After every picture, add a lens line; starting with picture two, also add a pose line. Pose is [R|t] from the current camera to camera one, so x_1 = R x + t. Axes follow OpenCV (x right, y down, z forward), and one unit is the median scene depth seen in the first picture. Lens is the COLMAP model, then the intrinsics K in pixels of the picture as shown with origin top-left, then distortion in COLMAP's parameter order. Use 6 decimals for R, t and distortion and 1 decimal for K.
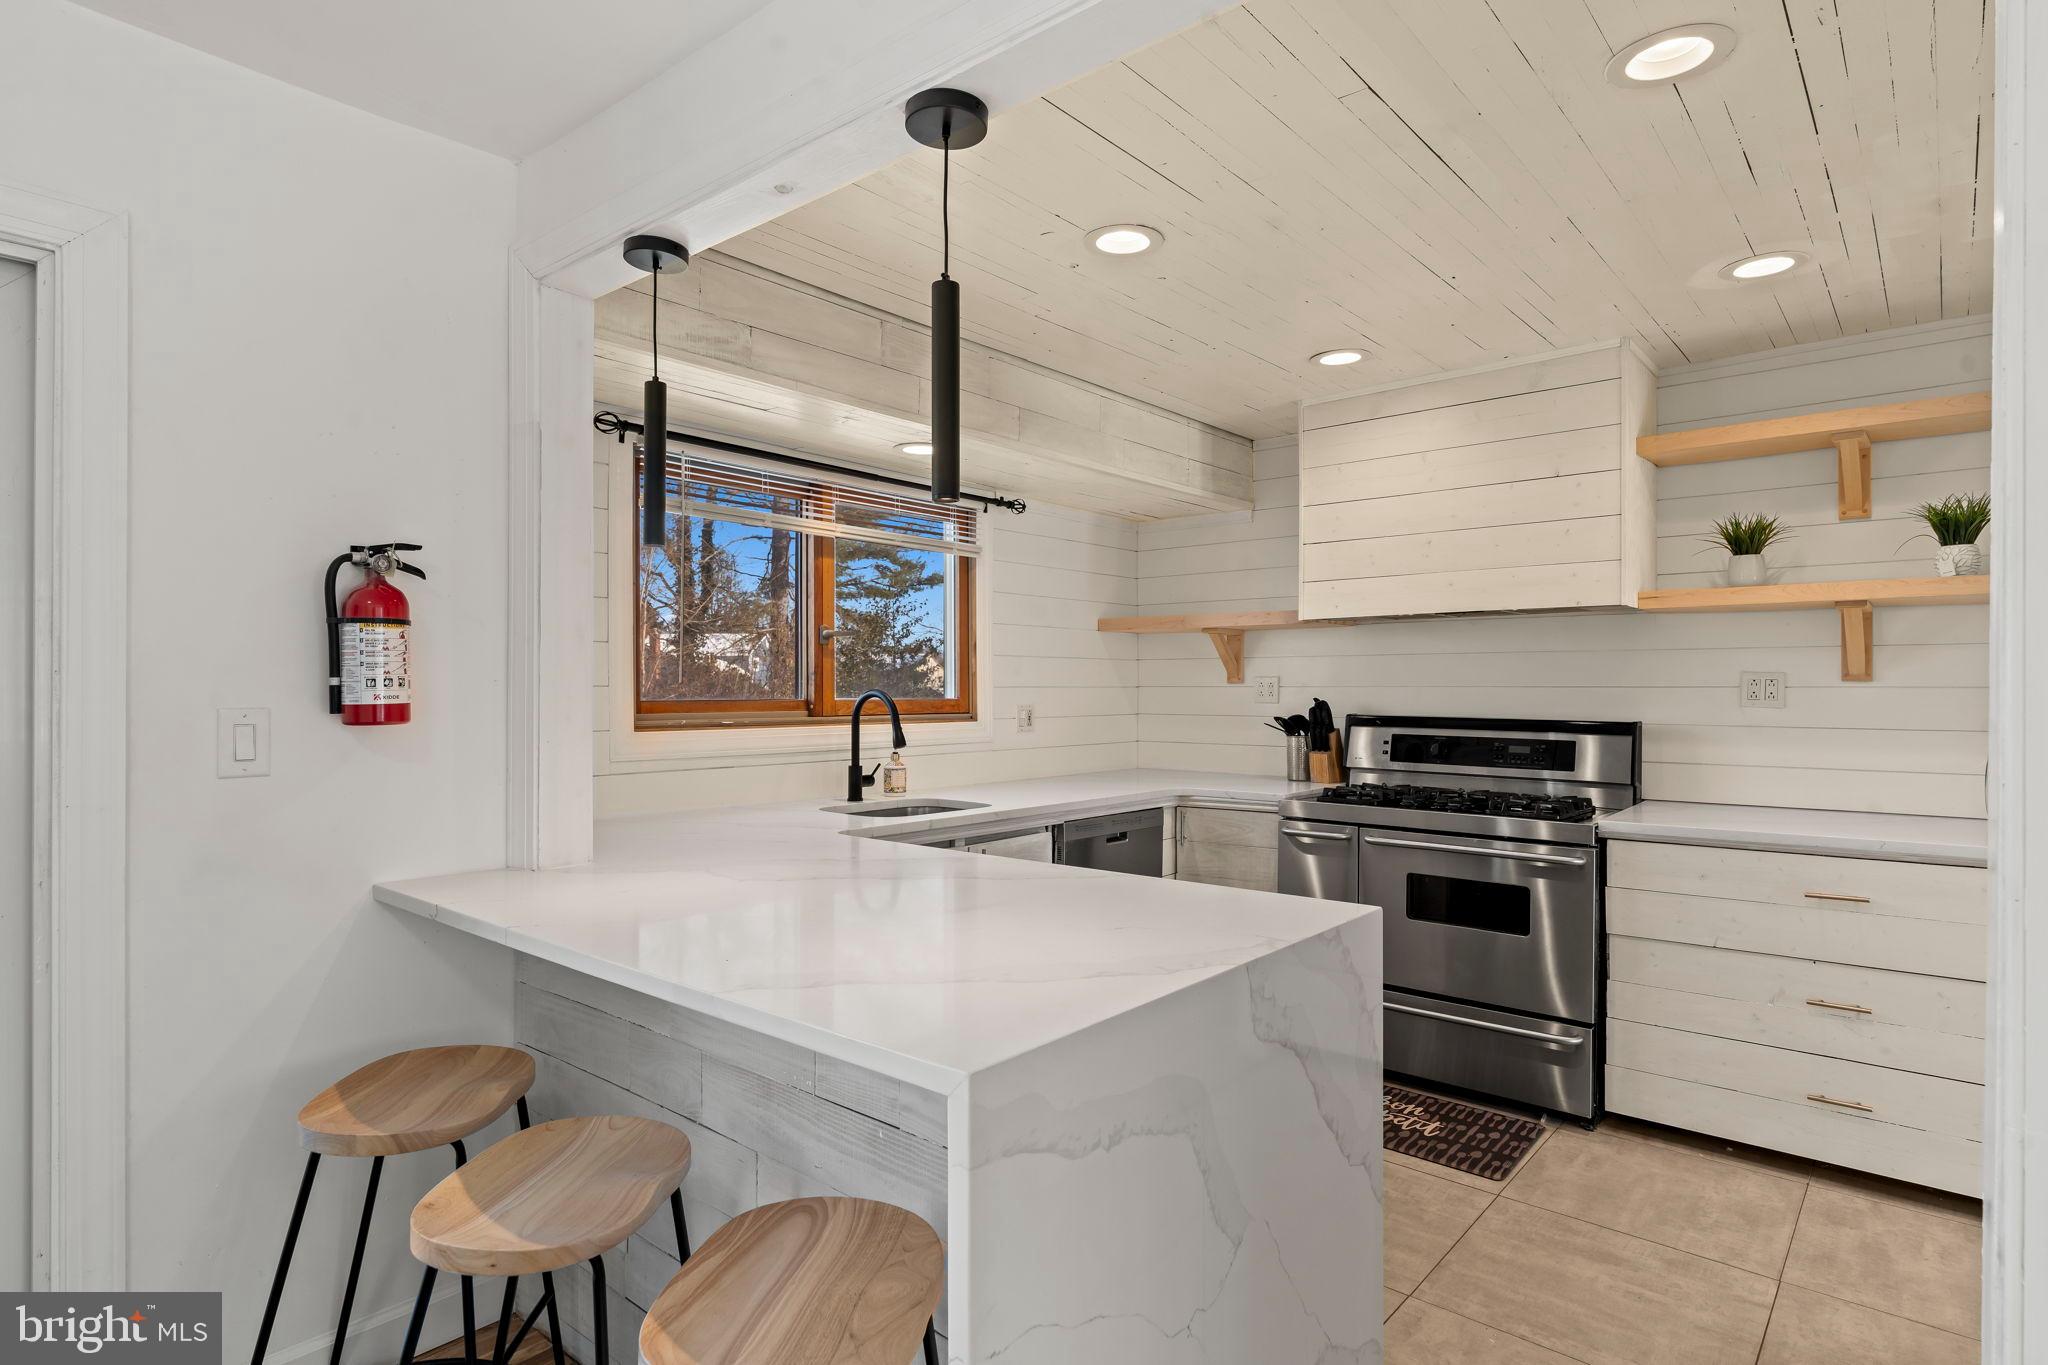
lens RADIAL K [[1099.4, 0, 1012.3], [0, 1099.4, 682.4], [0, 0, 1]] dist [0.000241, 0.000267]
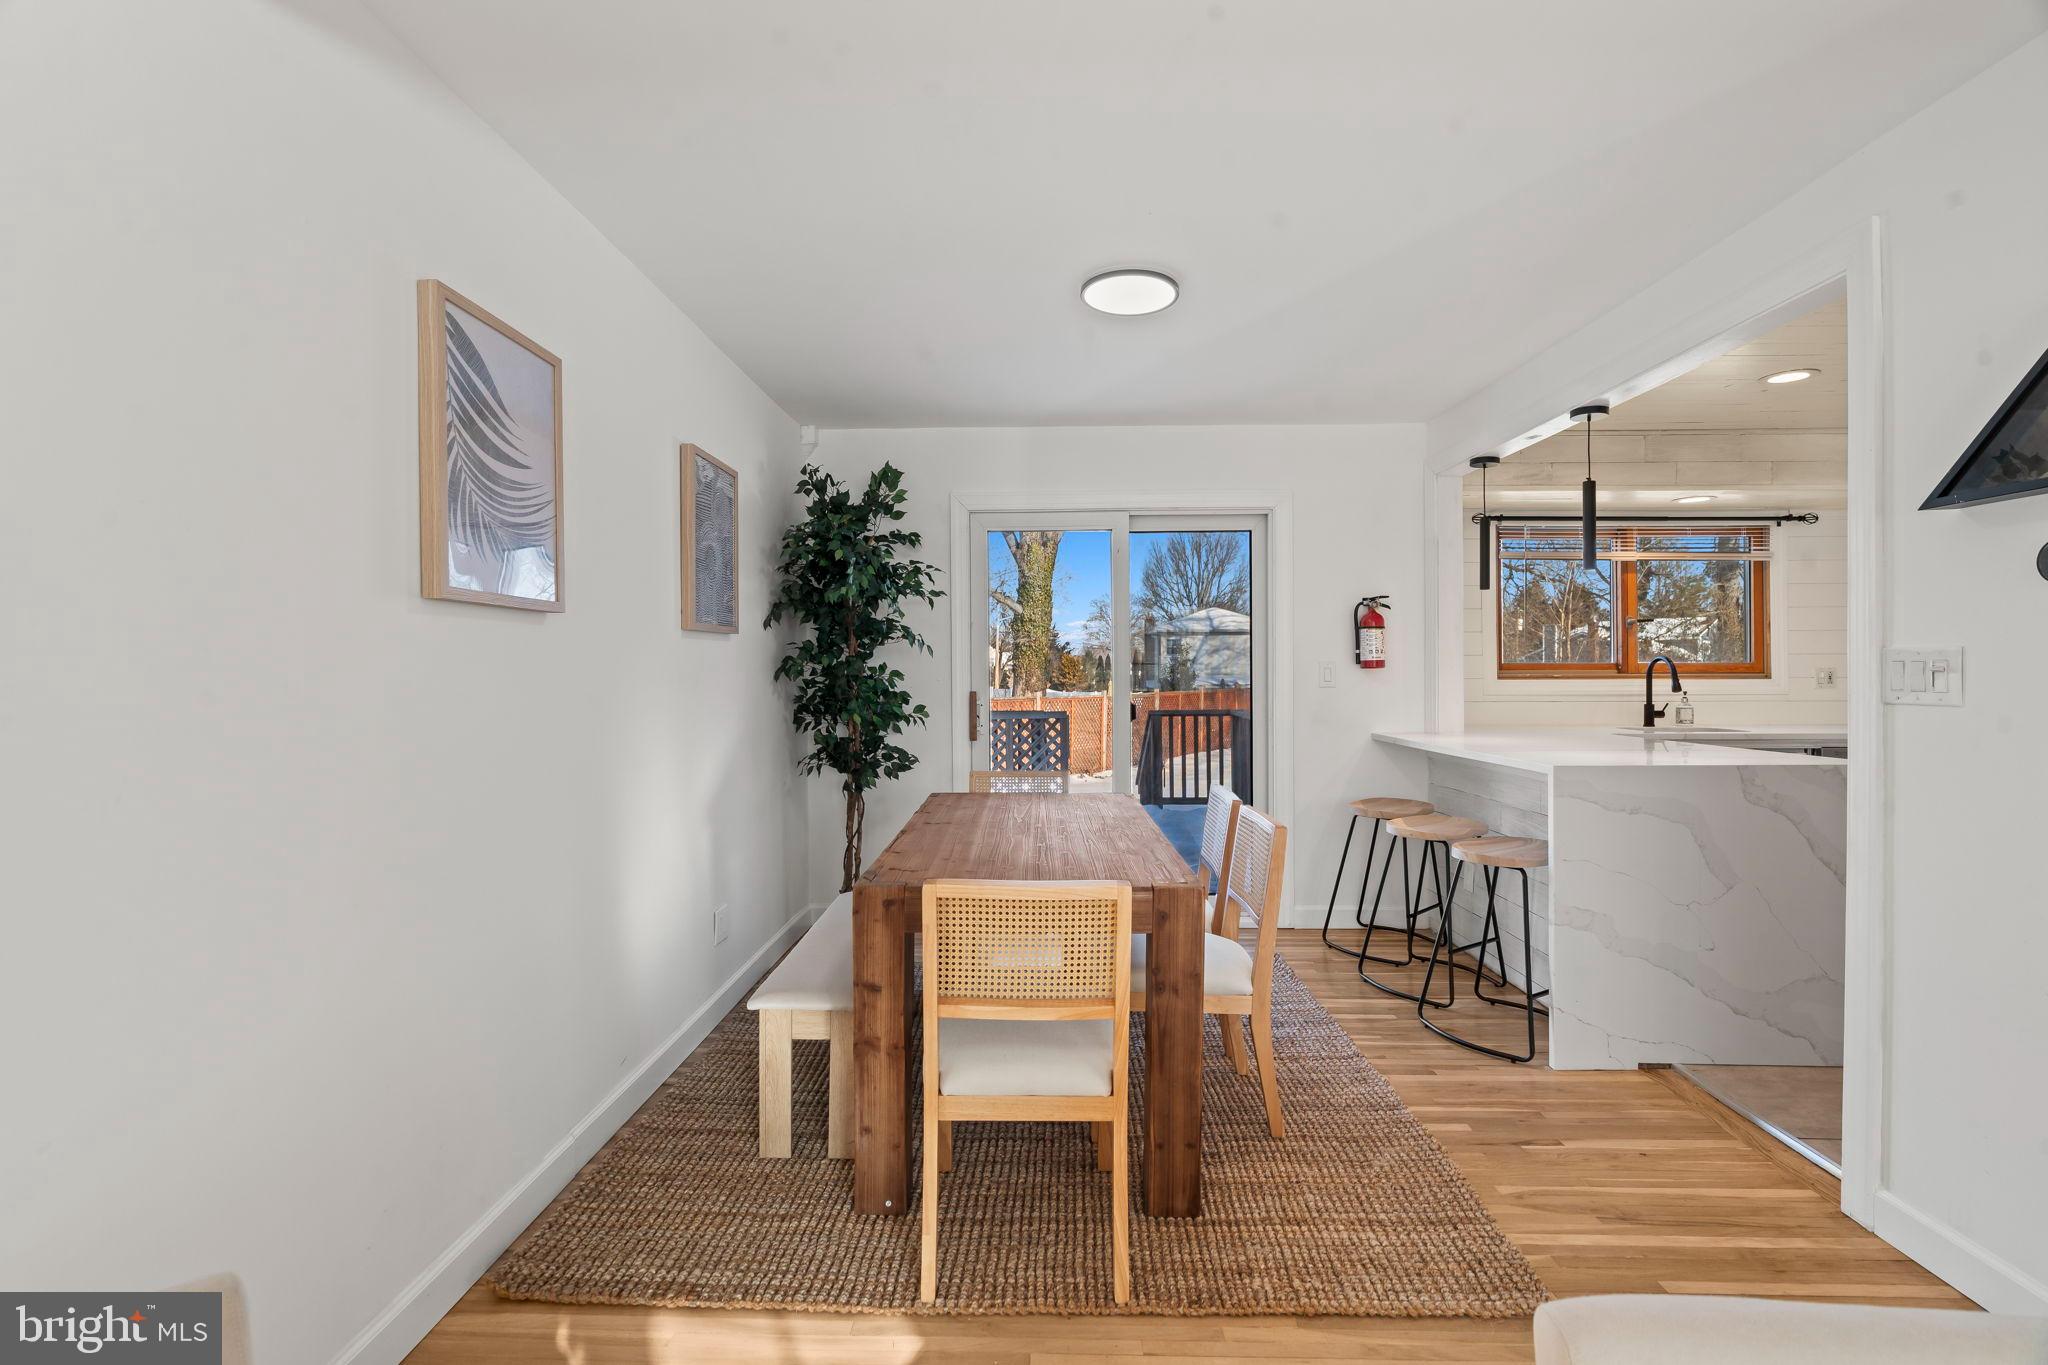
lens RADIAL K [[942.4, 0, 1023.4], [0, 942.4, 679.9], [0, 0, 1]] dist [-0.003883, 0.000318]
pose [[0.648270, 0.000728, -0.761411, 0.297066], [0.008487, 0.999931, 0.008181, 0.021779], [0.761364, -0.011765, 0.648218, -0.548169]]
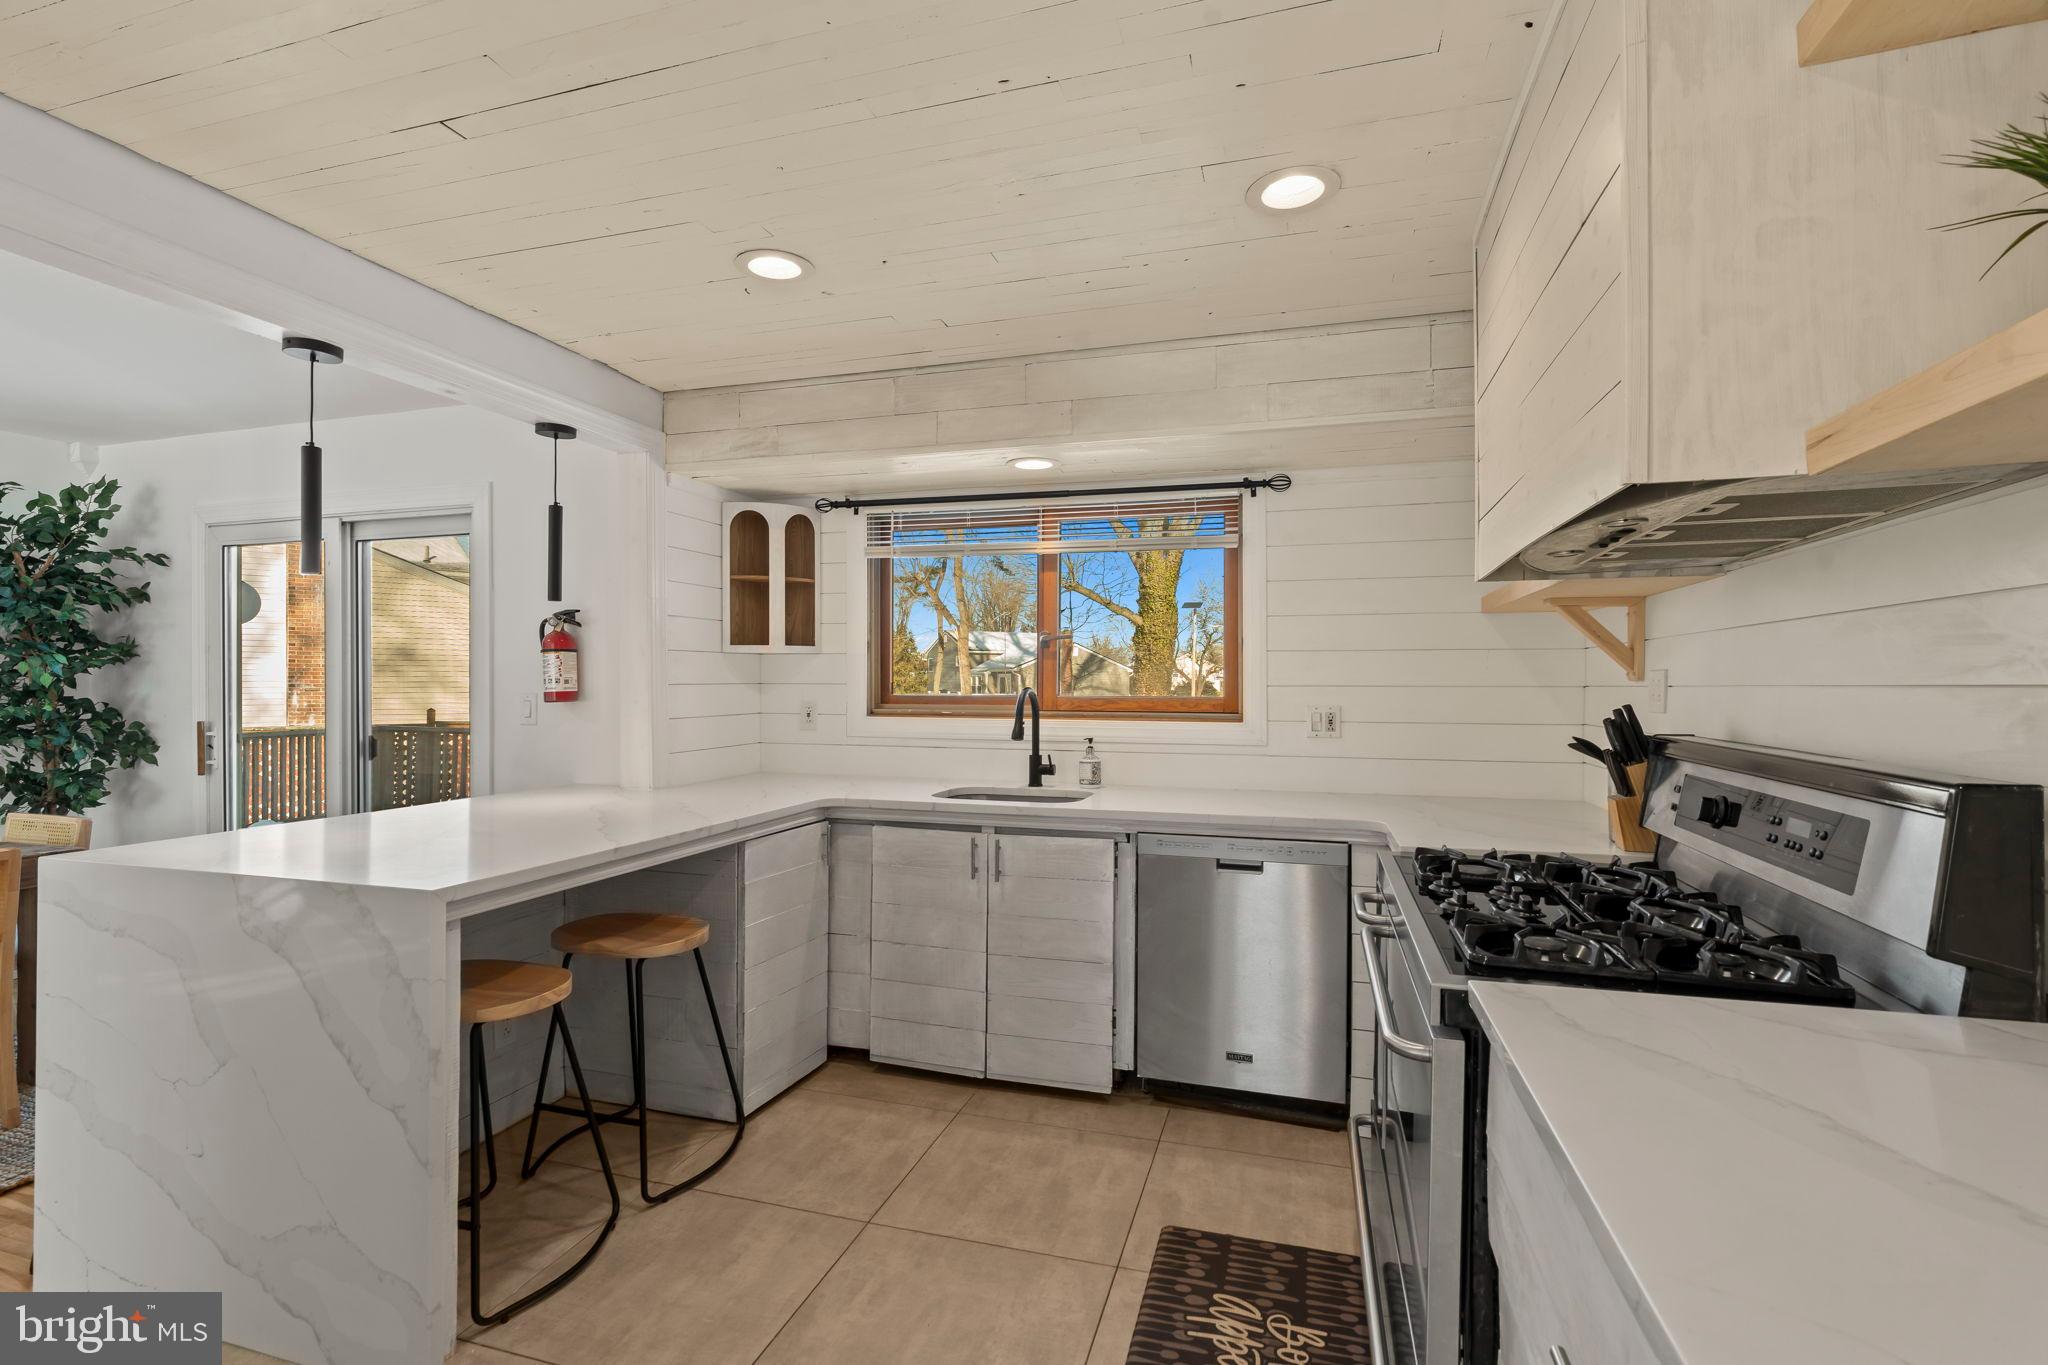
lens RADIAL K [[942.4, 0, 1023.4], [0, 942.4, 679.9], [0, 0, 1]] dist [-0.003883, 0.000318]
pose [[0.409559, -0.005667, -0.912266, 0.713804], [0.000683, 0.999982, -0.005905, 0.004486], [0.912283, 0.001795, 0.409555, 0.580806]]
